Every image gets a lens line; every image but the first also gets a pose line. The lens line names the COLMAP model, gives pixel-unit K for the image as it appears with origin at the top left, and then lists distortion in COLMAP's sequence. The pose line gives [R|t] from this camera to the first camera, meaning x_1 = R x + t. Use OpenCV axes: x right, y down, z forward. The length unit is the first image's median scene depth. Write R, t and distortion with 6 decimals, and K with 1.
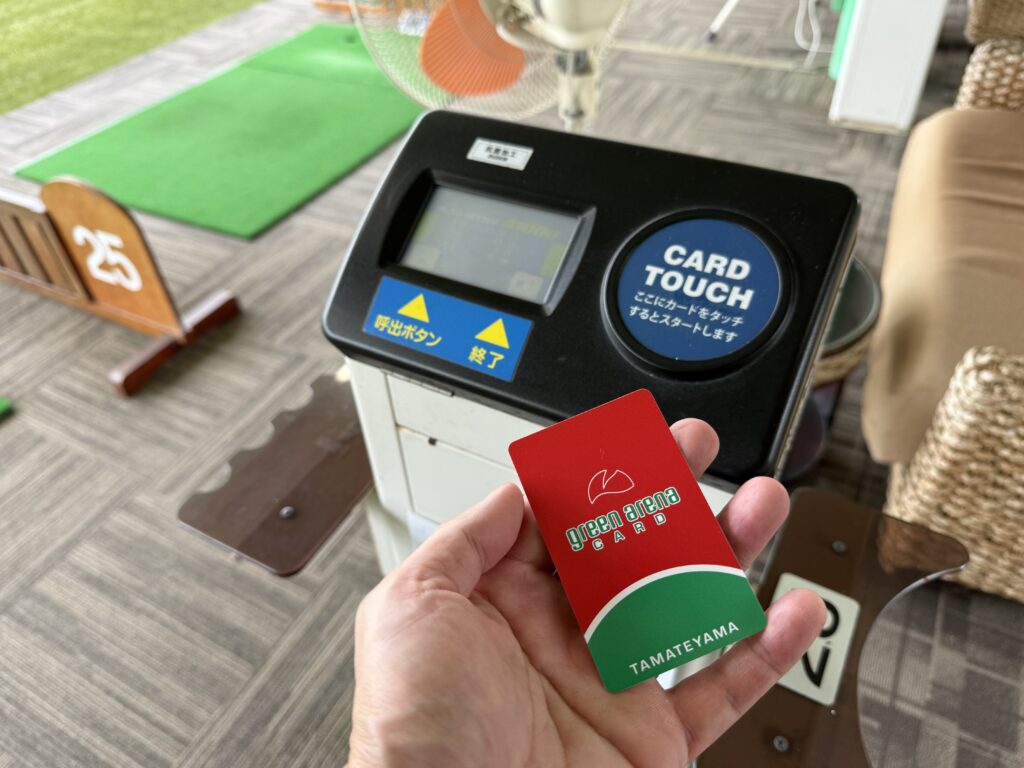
lens RADIAL K [[745.1, 0, 512.0], [0, 745.1, 384.0], [0, 0, 1]] dist [-0.038512, -0.000851]
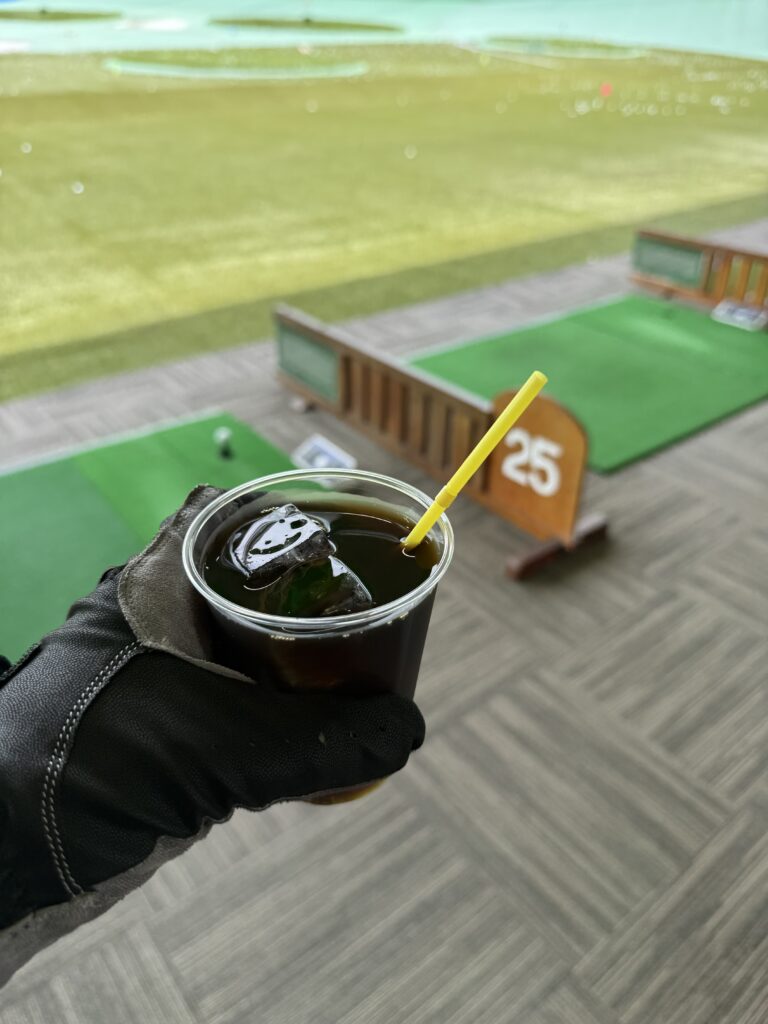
lens RADIAL K [[745.1, 0, 384.0], [0, 745.1, 512.0], [0, 0, 1]] dist [-0.038512, -0.000851]
pose [[0.911281, 0.262484, -0.317284, -0.448296], [-0.309568, 0.944779, -0.107517, 0.122768], [0.271542, 0.196199, 0.942216, -0.182316]]
